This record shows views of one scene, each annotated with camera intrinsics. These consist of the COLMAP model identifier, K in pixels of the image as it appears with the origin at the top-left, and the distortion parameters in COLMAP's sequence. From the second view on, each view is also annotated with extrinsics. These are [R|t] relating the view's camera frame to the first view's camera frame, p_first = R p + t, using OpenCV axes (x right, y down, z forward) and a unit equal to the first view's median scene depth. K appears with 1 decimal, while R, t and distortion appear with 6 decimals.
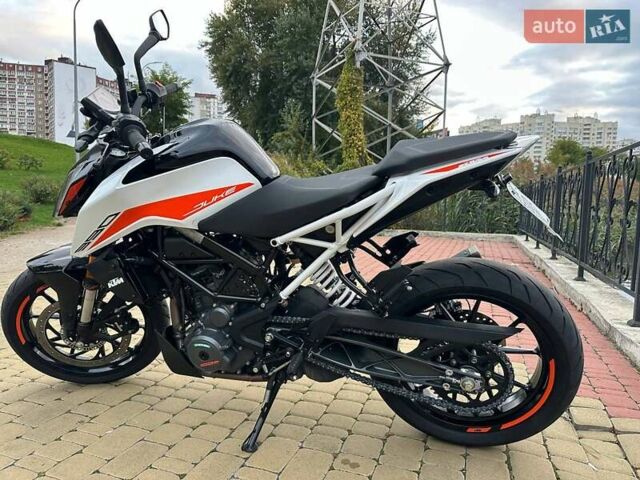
lens RADIAL K [[442.5, 0, 319.4], [0, 442.5, 229.4], [0, 0, 1]] dist [-0.002880, -0.005384]
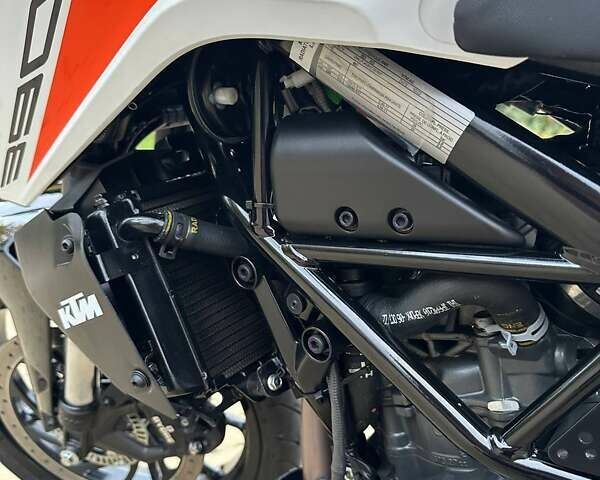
lens RADIAL K [[550.4, 0, 300.0], [0, 550.4, 240.0], [0, 0, 1]] dist [0.113933, -0.230869]
pose [[0.905924, 0.087466, -0.414308, -0.218188], [-0.083458, 0.996123, 0.027807, 0.060624], [0.415134, 0.009387, 0.909712, 0.740211]]
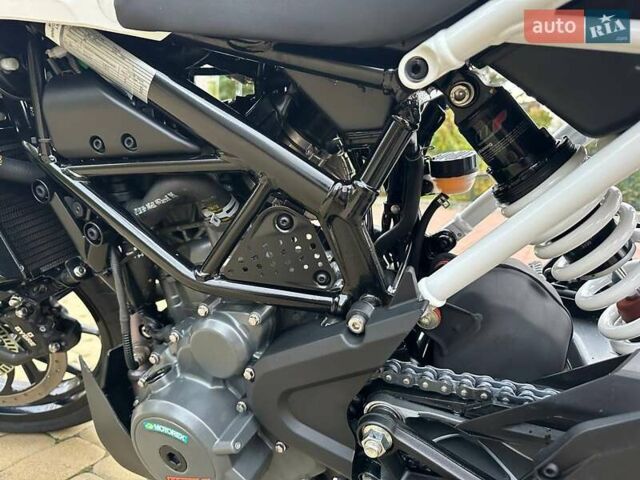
lens RADIAL K [[442.5, 0, 319.4], [0, 442.5, 229.4], [0, 0, 1]] dist [-0.002880, -0.005384]
pose [[0.984797, 0.030022, -0.171096, -0.101571], [-0.023103, 0.998838, 0.042291, 0.097704], [0.172167, -0.037695, 0.984346, 0.702170]]
